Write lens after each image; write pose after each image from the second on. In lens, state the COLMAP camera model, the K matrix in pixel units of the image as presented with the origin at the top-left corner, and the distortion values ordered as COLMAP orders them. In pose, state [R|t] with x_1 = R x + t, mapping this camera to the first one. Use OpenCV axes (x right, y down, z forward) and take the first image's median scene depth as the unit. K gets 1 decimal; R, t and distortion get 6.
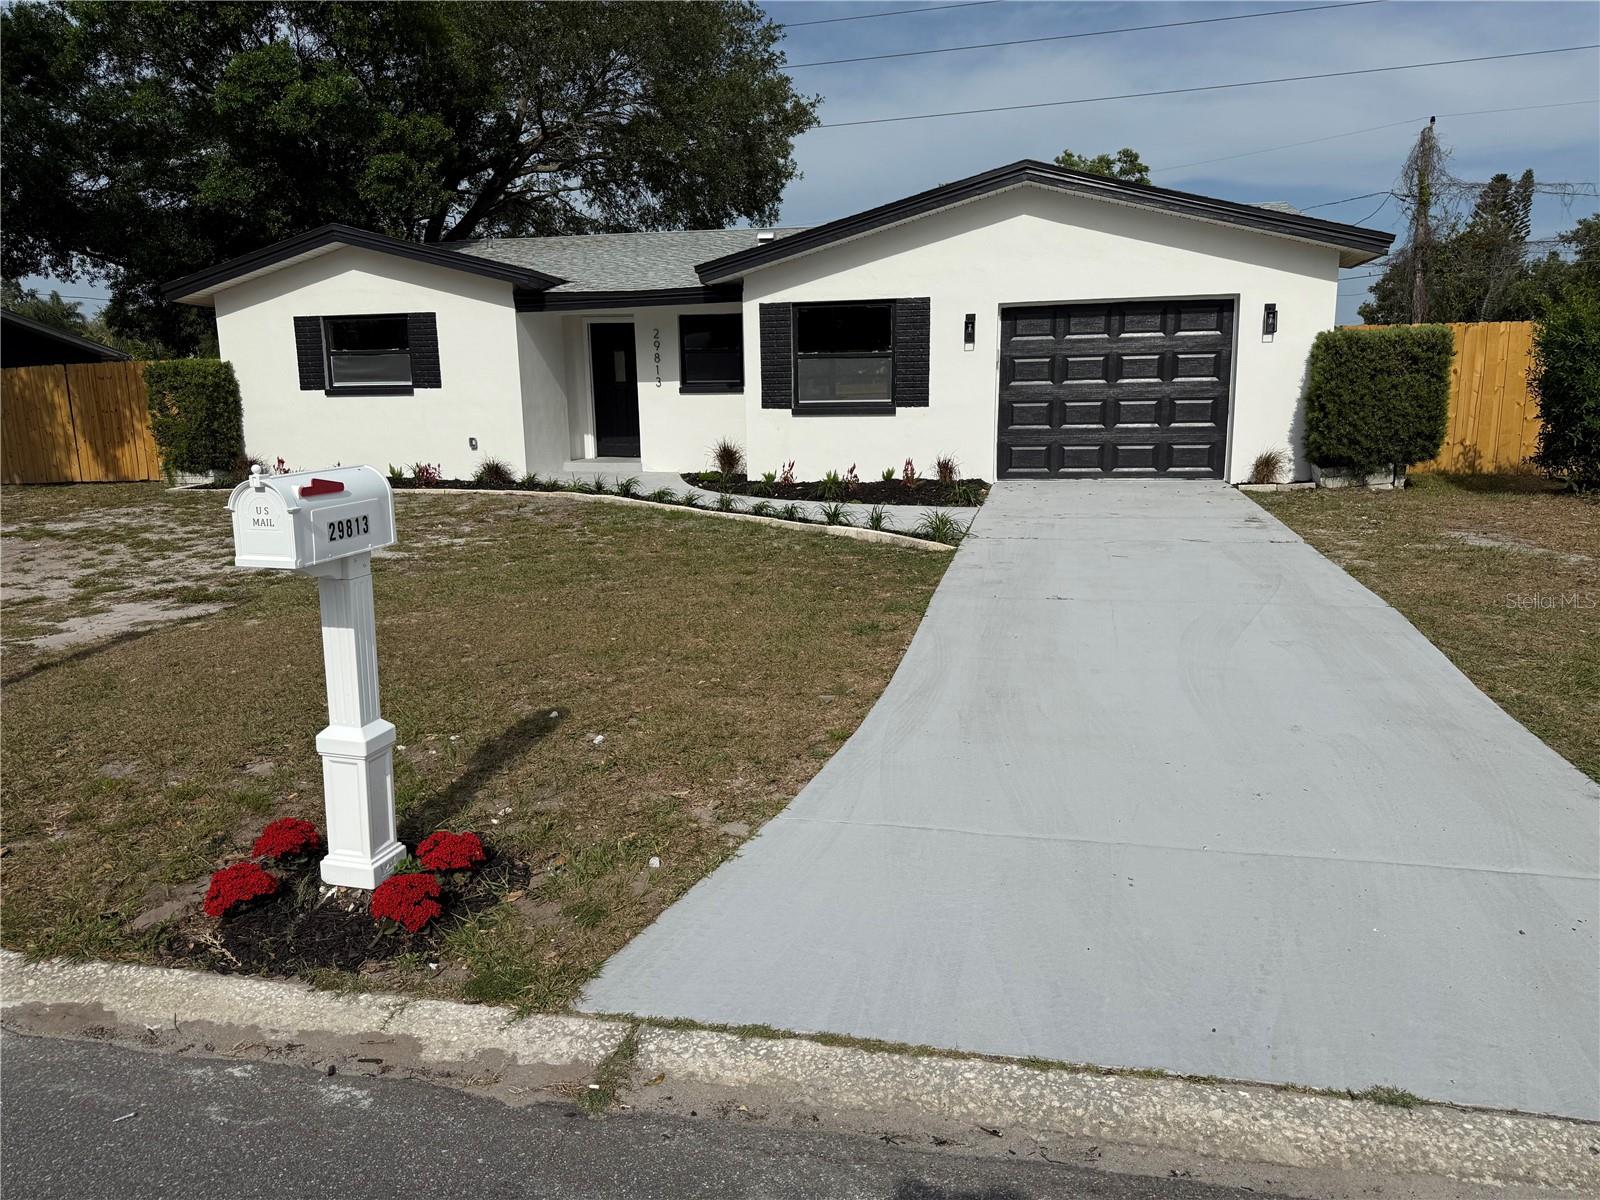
lens RADIAL K [[1119.8, 0, 799.0], [0, 1119.8, 598.6], [0, 0, 1]] dist [-0.008237, -0.002973]
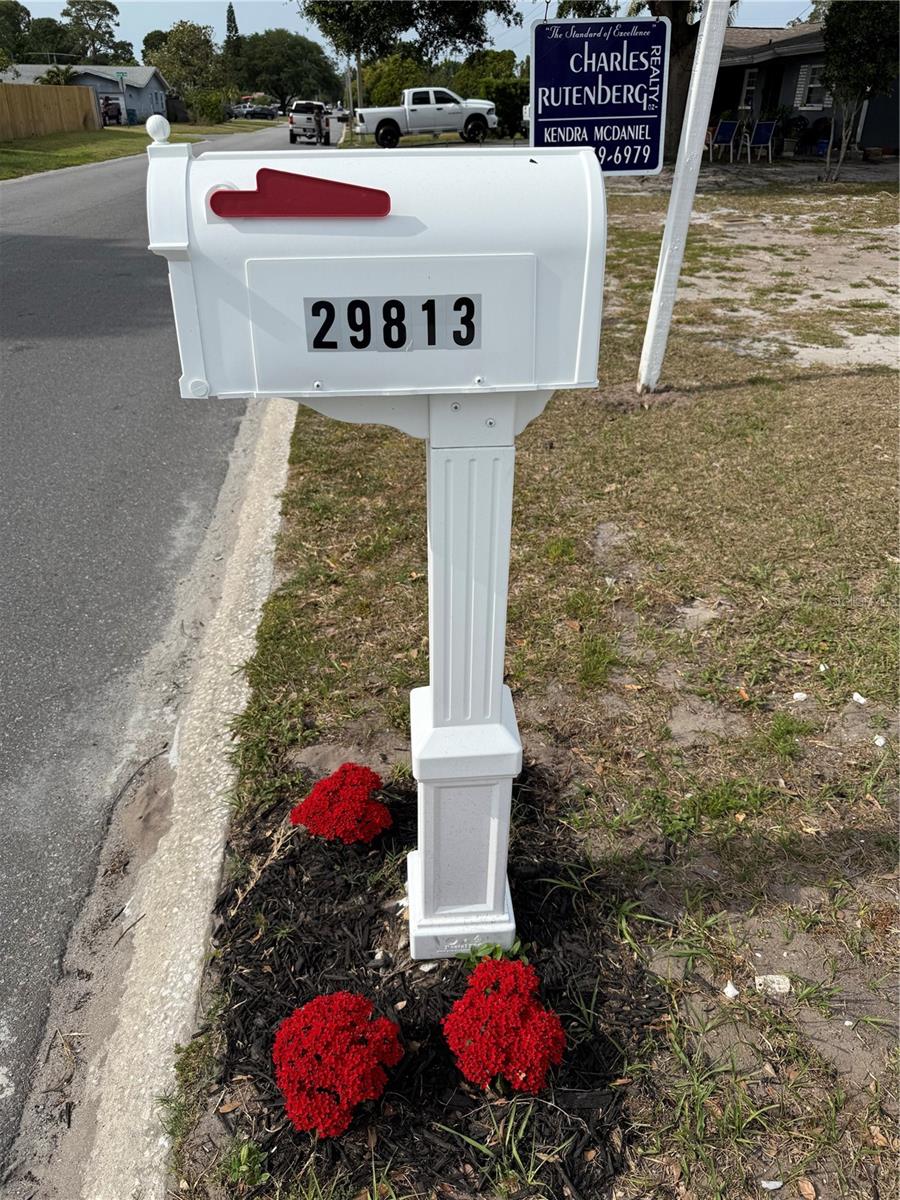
lens RADIAL K [[839.9, 0, 447.9], [0, 839.9, 603.3], [0, 0, 1]] dist [-0.008237, -0.002973]
pose [[0.311062, 0.493761, -0.812059, -0.116247], [-0.185804, 0.869556, 0.457548, -0.113863], [0.932050, 0.008558, 0.362228, 0.909314]]
